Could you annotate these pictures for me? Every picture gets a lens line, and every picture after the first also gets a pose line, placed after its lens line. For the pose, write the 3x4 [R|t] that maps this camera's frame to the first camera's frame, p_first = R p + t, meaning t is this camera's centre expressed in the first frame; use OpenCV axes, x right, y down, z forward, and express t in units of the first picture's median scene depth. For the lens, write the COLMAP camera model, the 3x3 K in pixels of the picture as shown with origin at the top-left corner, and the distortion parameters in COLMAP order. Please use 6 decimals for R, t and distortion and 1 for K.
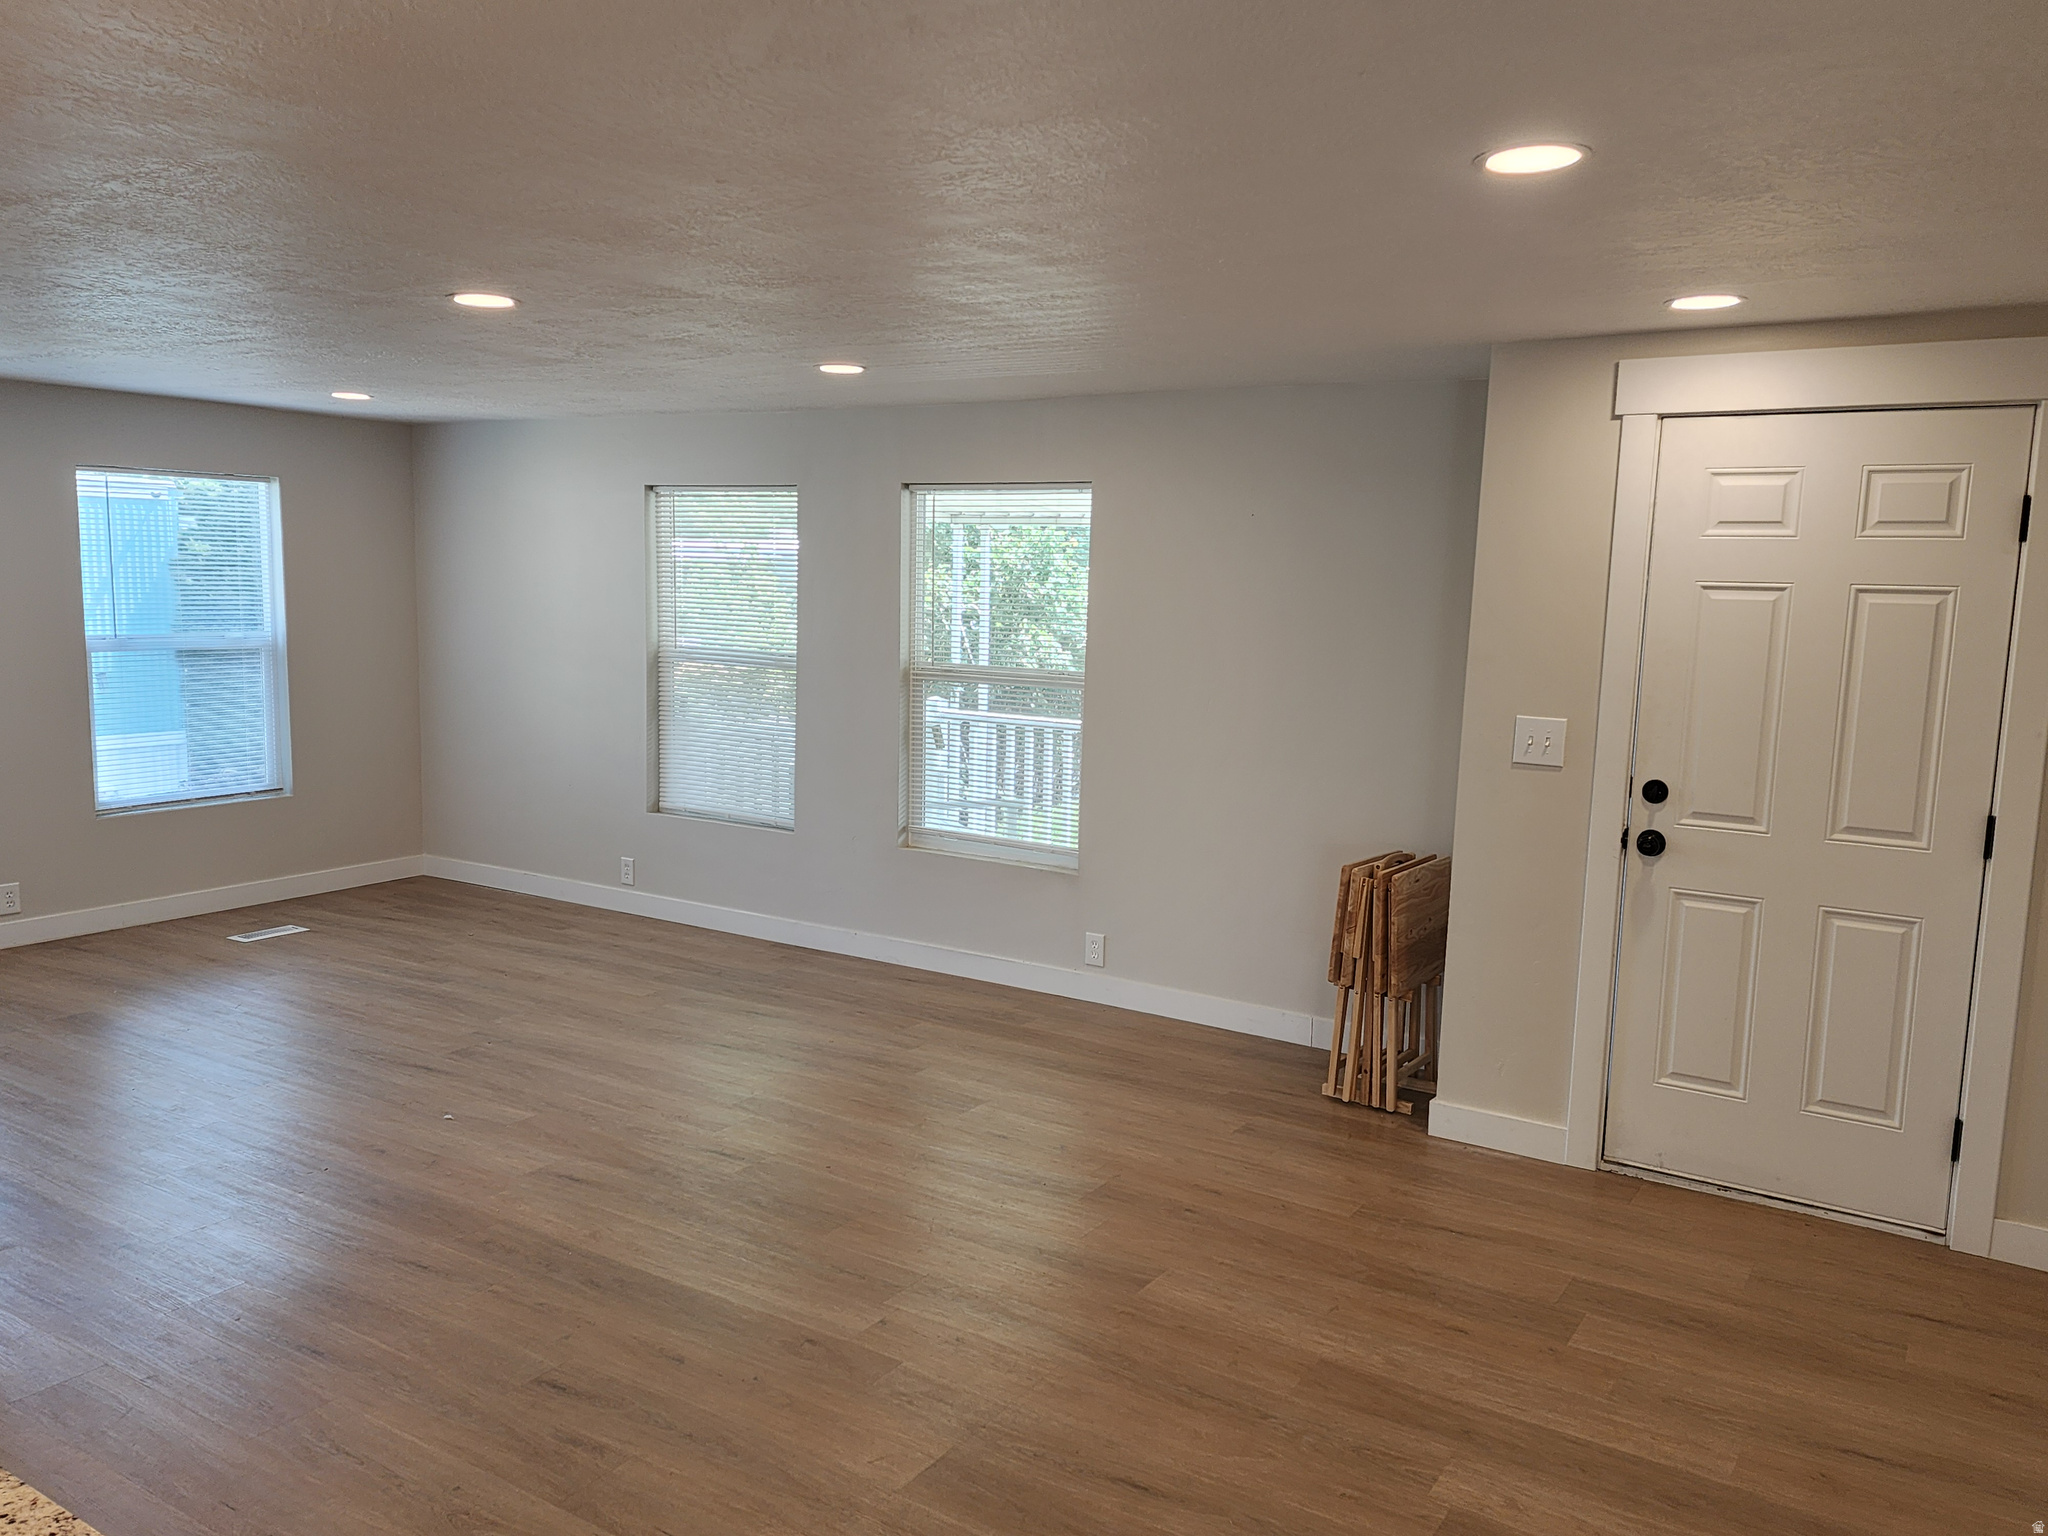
lens RADIAL K [[1455.8, 0, 1022.2], [0, 1455.8, 766.4], [0, 0, 1]] dist [0.045163, -0.004066]
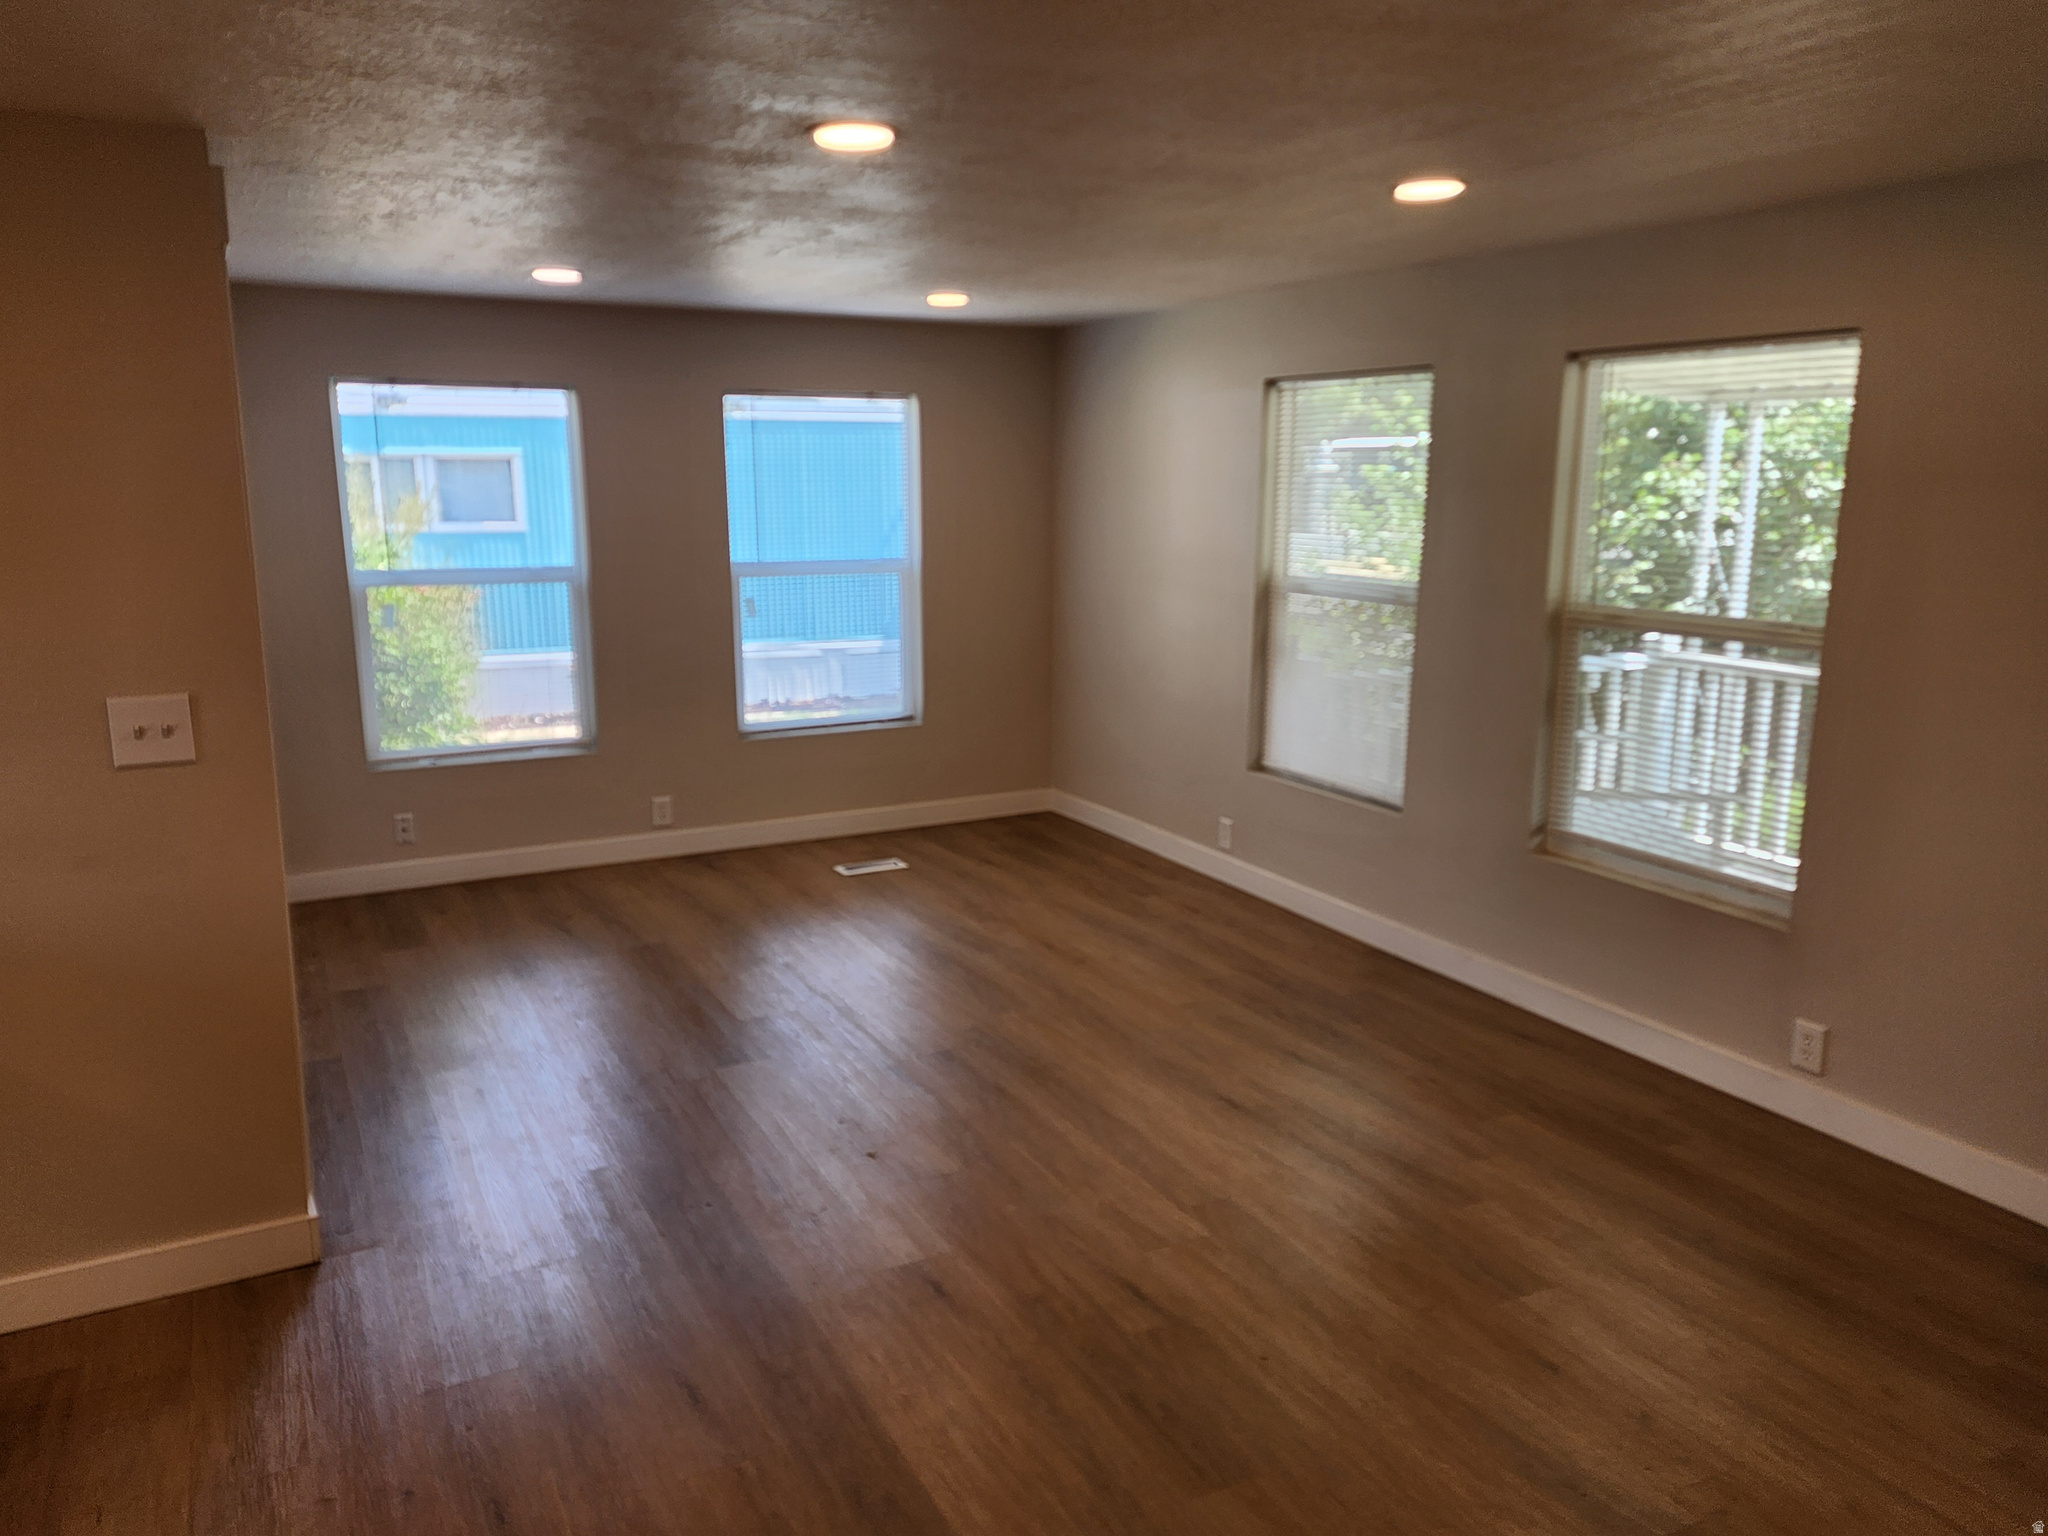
lens RADIAL K [[1455.8, 0, 1022.2], [0, 1455.8, 766.4], [0, 0, 1]] dist [0.045163, -0.004066]
pose [[0.860480, 0.075319, -0.503885, 0.062981], [-0.038560, 0.995803, 0.083001, -0.038842], [0.508022, -0.051991, 0.859773, 0.218723]]
